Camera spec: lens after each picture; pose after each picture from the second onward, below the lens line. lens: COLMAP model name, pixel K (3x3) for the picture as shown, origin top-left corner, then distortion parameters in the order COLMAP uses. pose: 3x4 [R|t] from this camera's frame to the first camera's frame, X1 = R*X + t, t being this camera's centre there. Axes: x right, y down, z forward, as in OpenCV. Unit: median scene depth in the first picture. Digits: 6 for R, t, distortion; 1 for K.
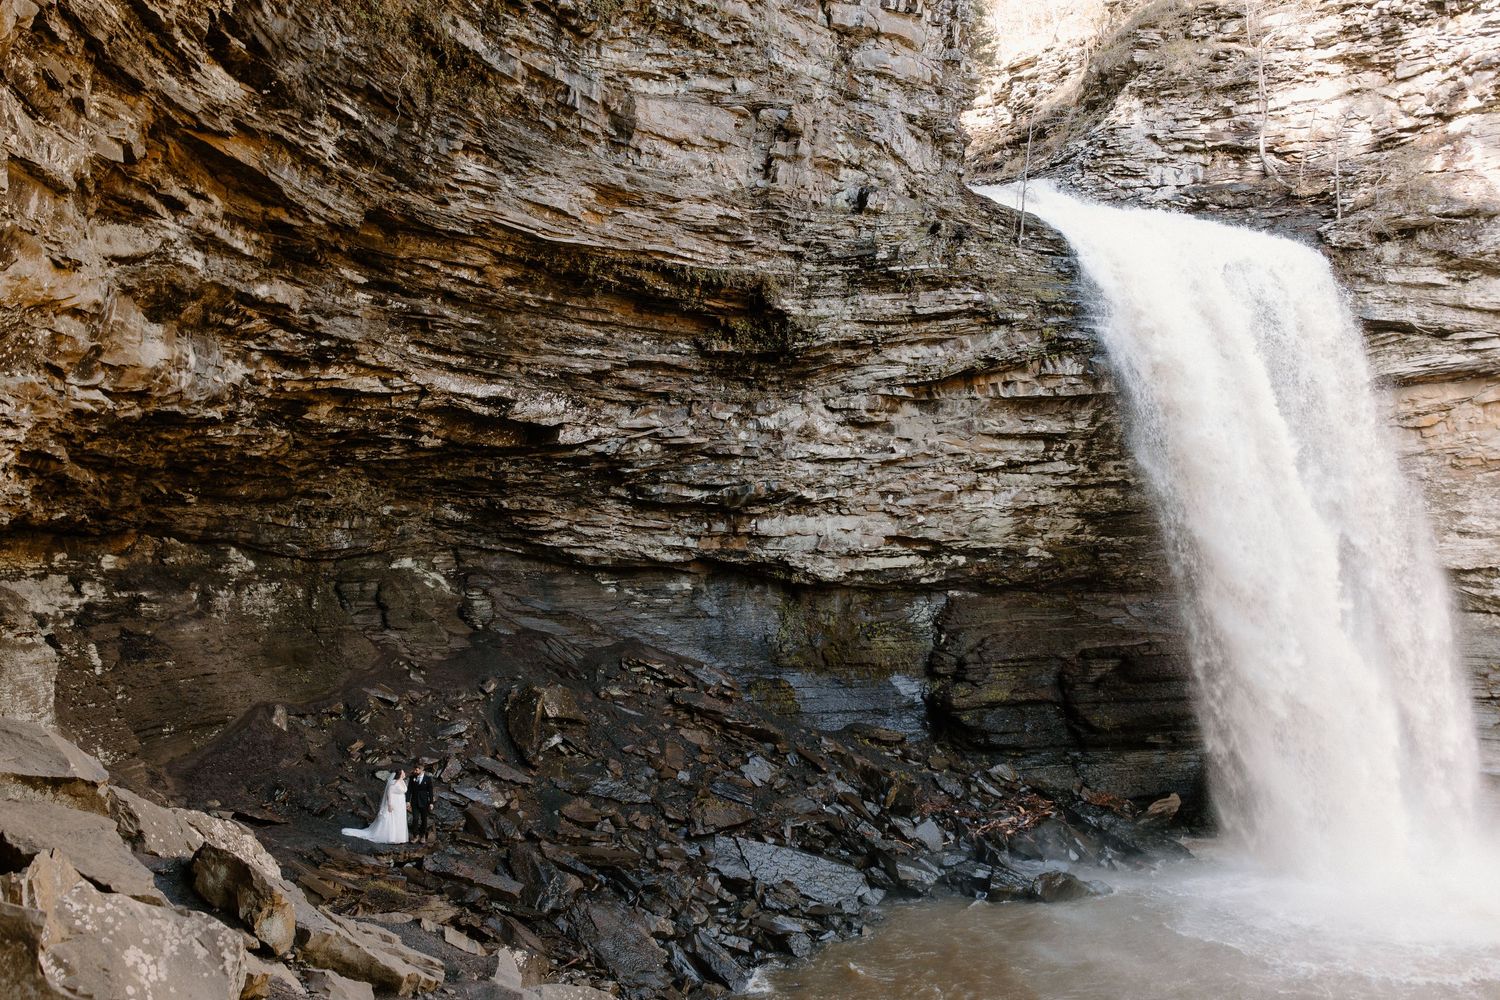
lens RADIAL K [[1419.4, 0, 750.0], [0, 1419.4, 500.0], [0, 0, 1]] dist [0.014819, -0.019209]
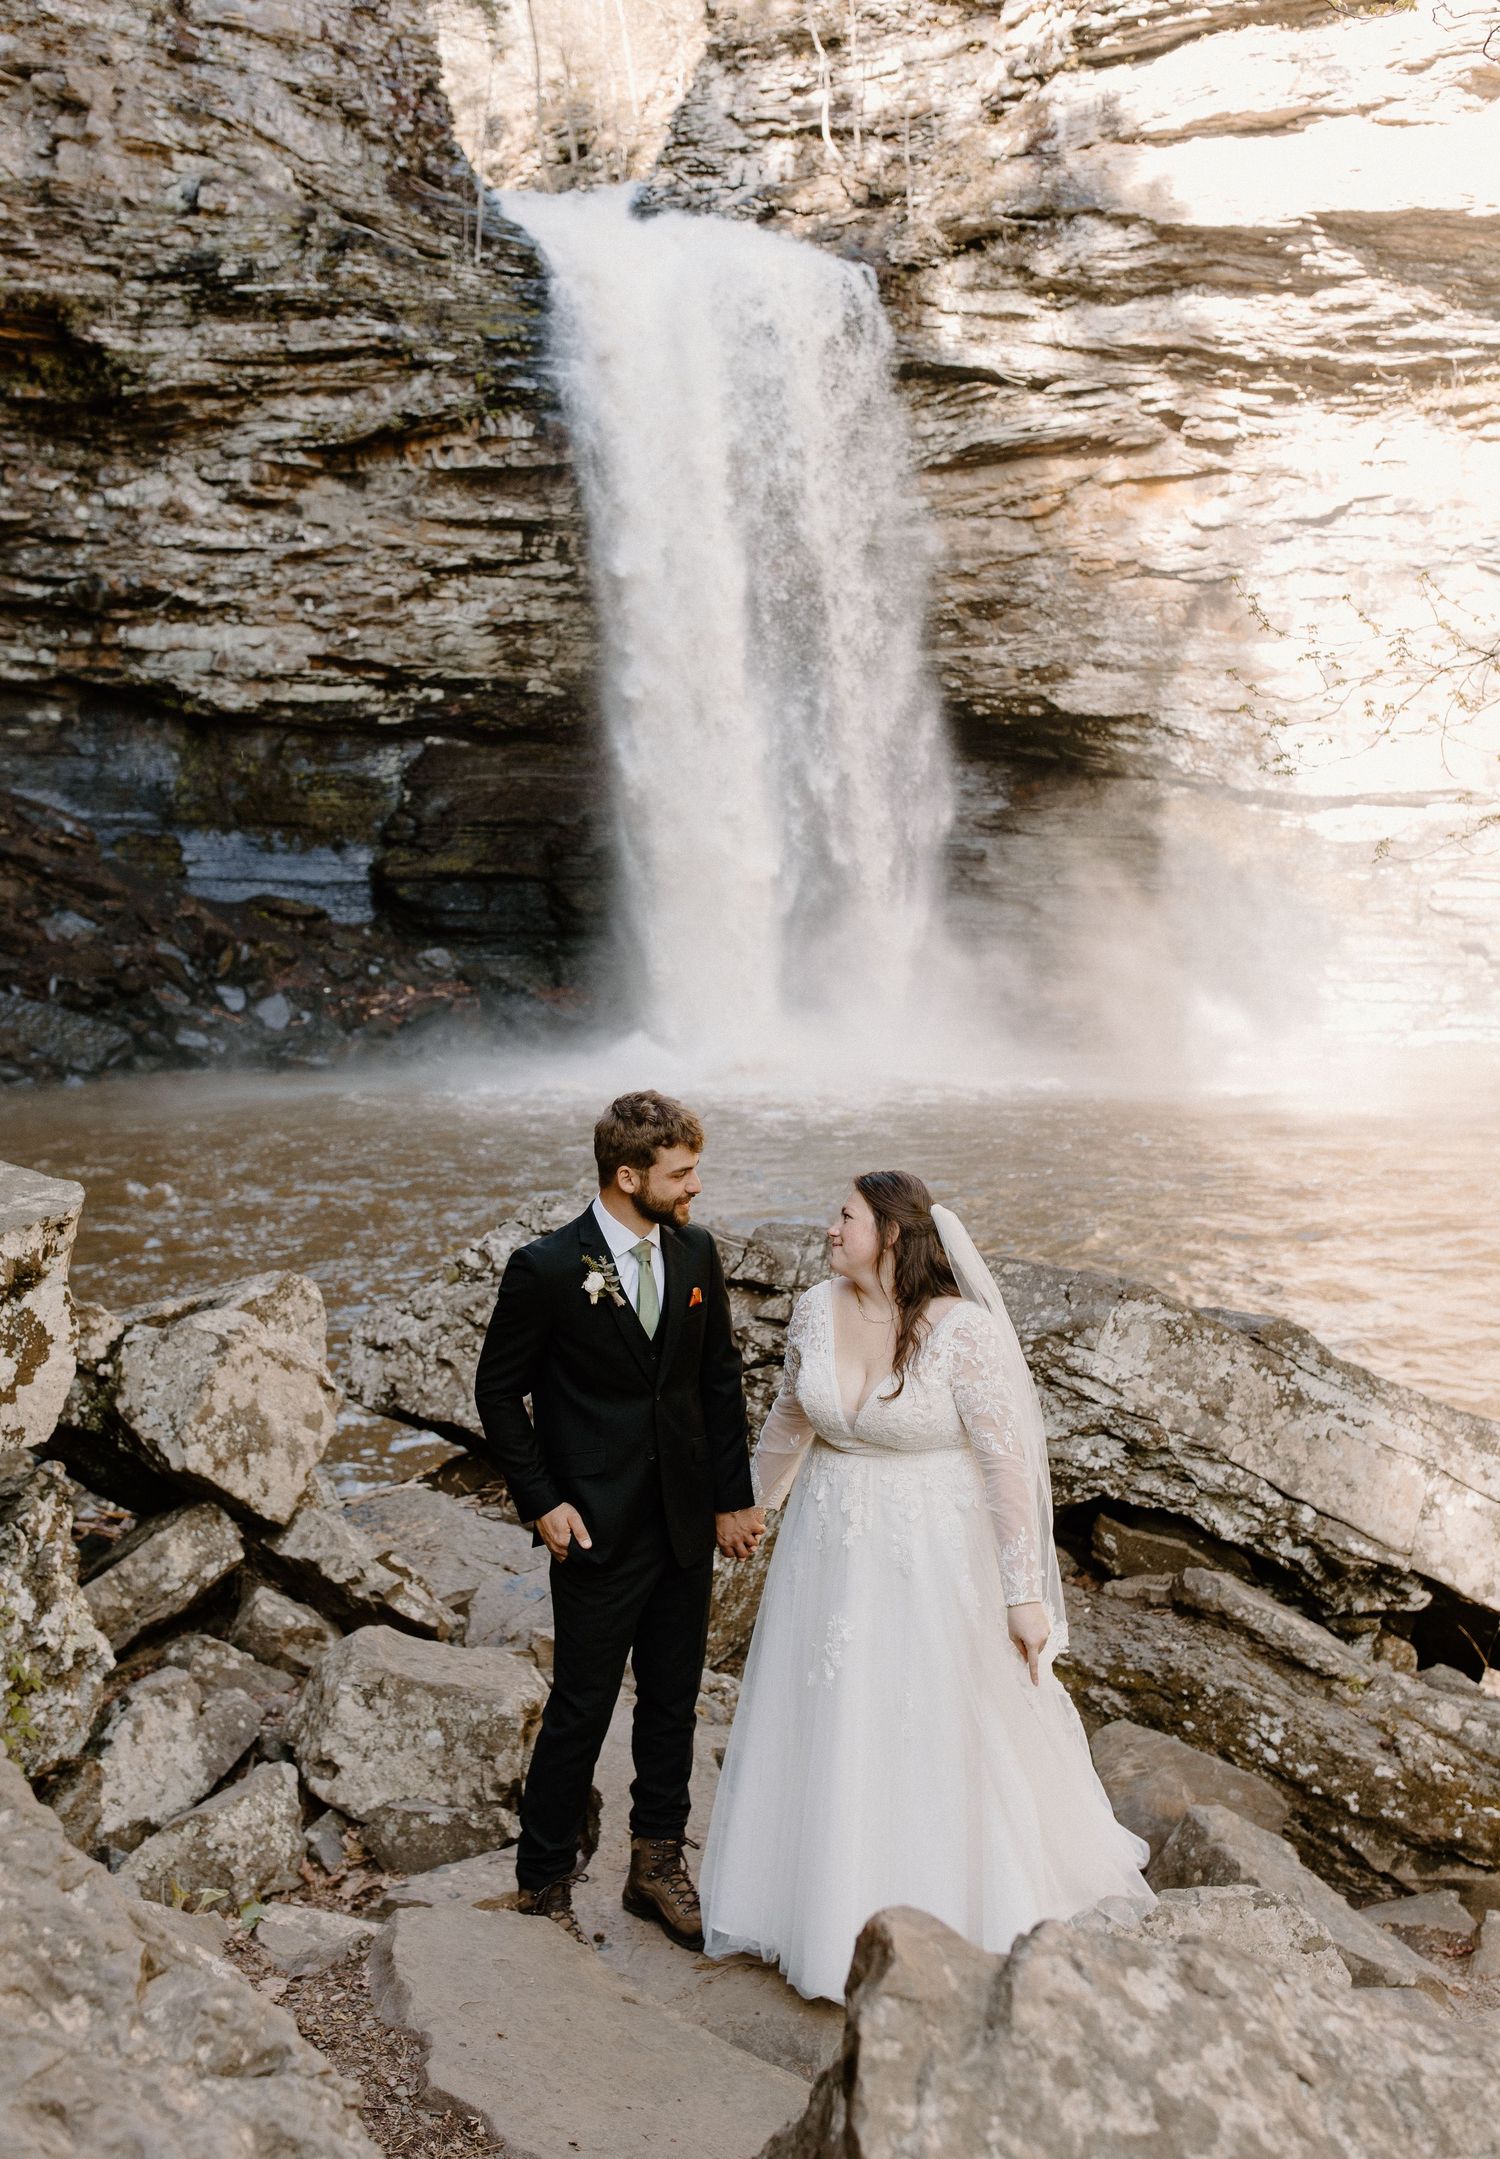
lens RADIAL K [[2242.7, 0, 713.6], [0, 2242.7, 1019.7], [0, 0, 1]] dist [0.011898, -0.016341]
pose [[0.994889, 0.026118, -0.097534, 0.460483], [-0.015468, 0.993987, 0.108398, 0.091105], [0.099779, -0.106336, 0.989311, -0.213548]]
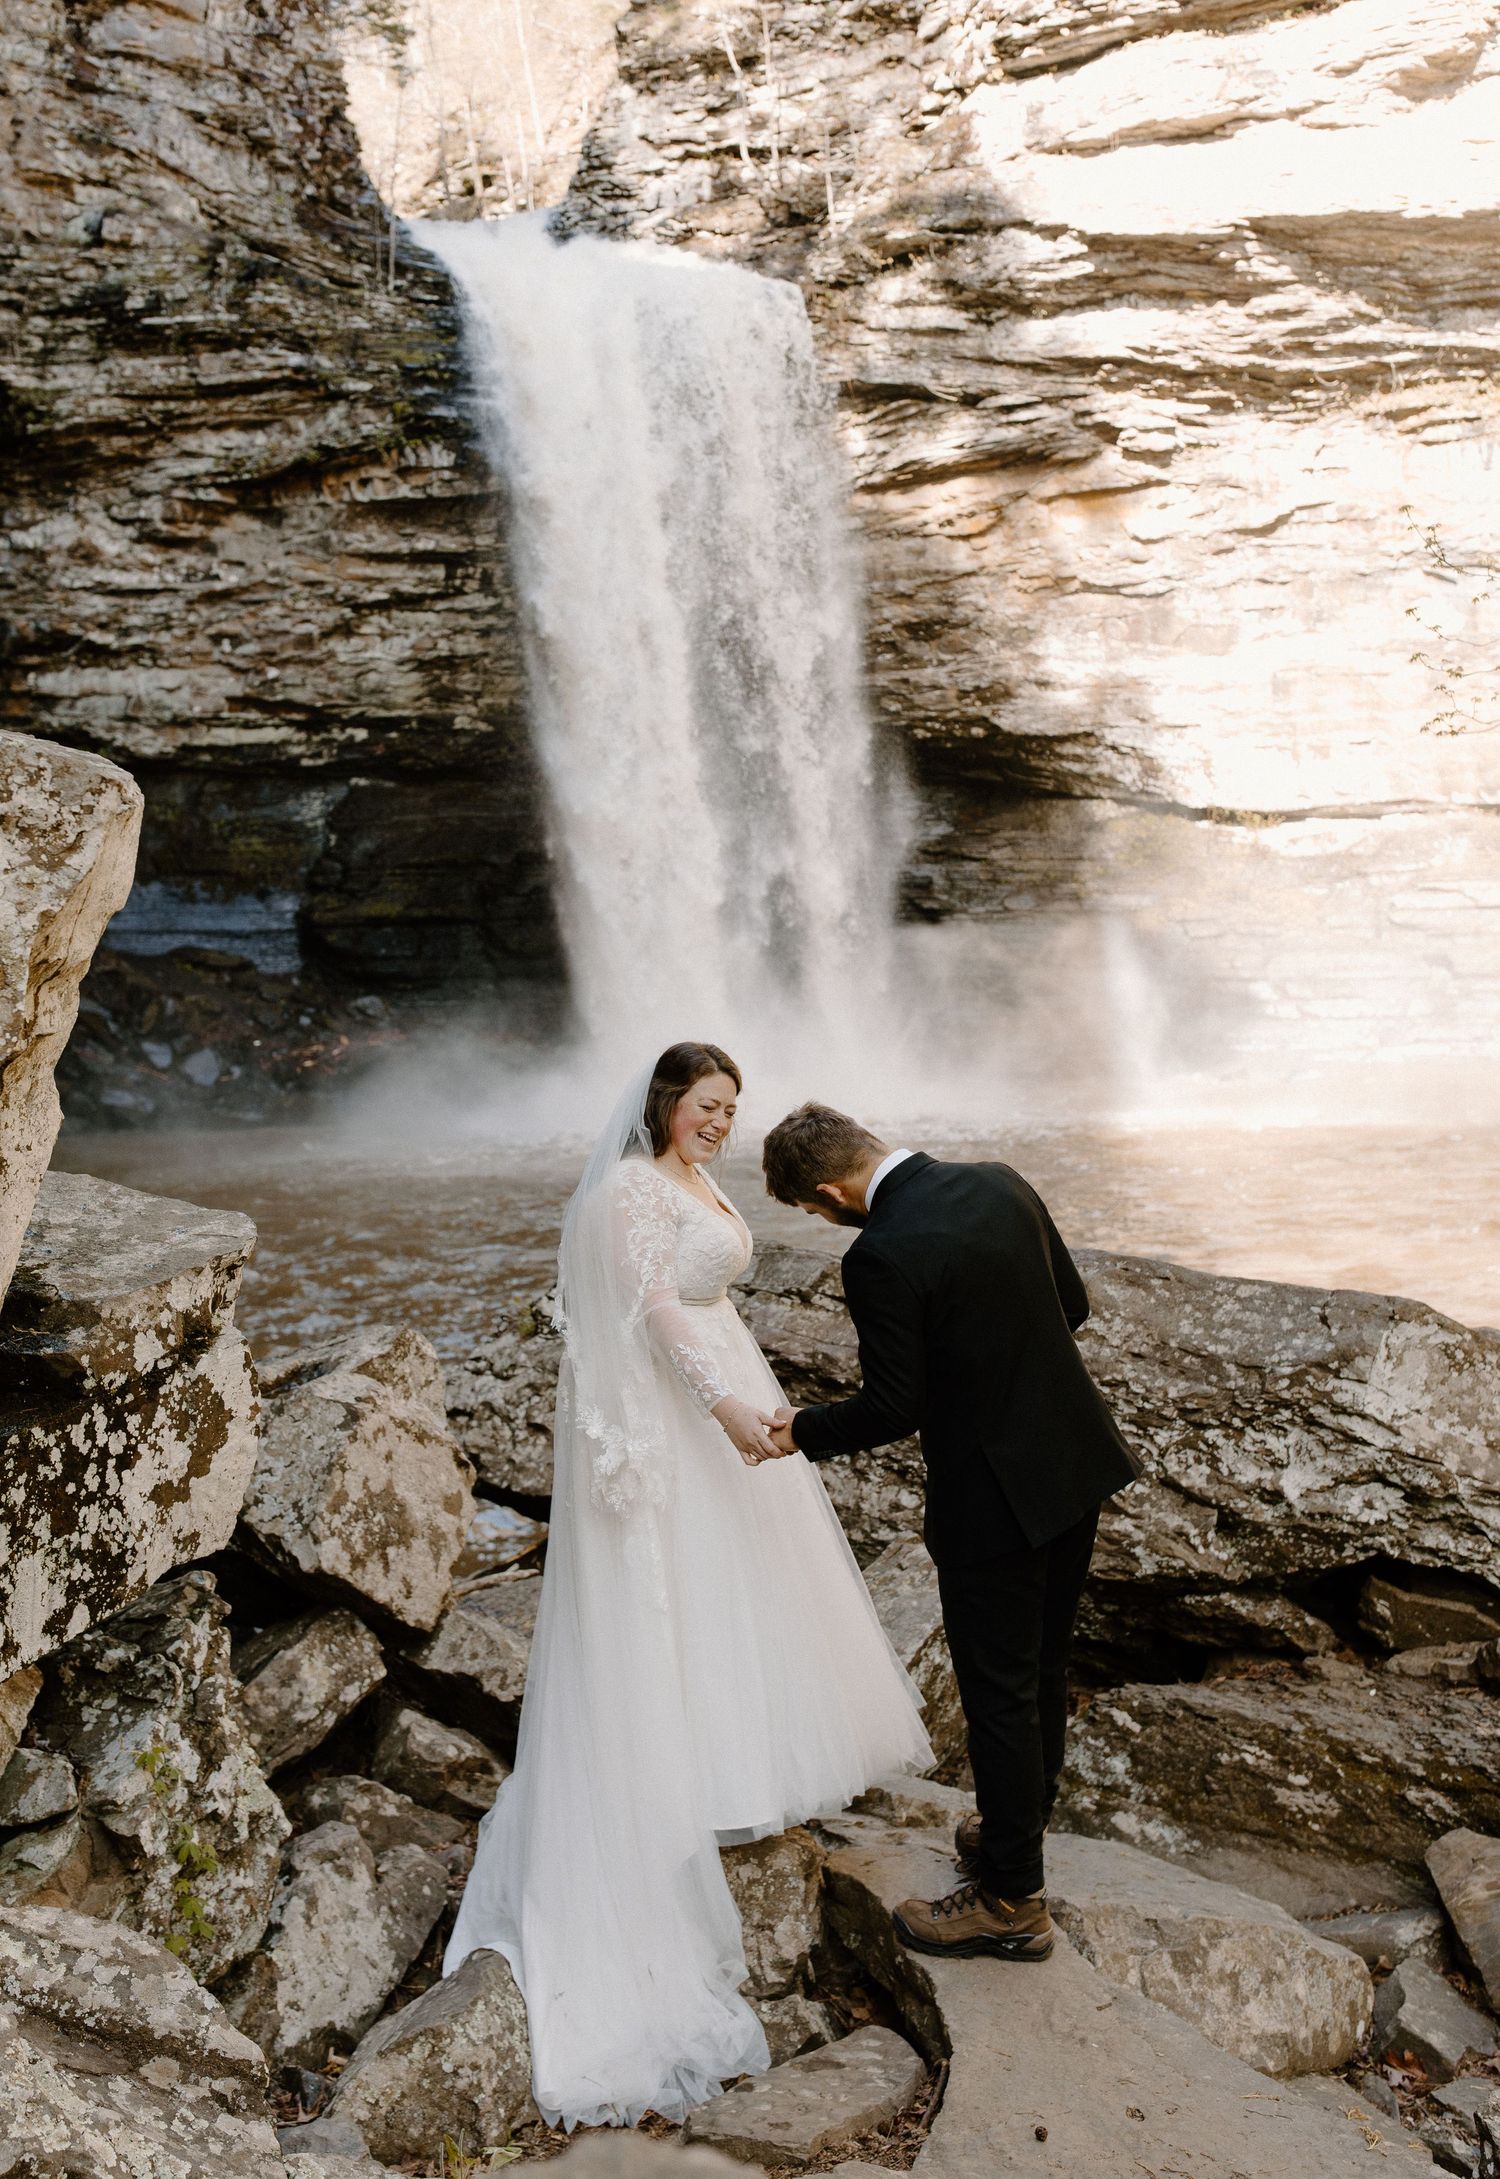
lens RADIAL K [[2284.2, 0, 701.7], [0, 2284.2, 985.5], [0, 0, 1]] dist [0.010035, -0.012222]
pose [[0.997749, -0.010216, -0.066281, 0.442904], [0.015096, 0.997177, 0.073554, 0.096412], [0.065343, -0.074389, 0.995086, -0.194628]]
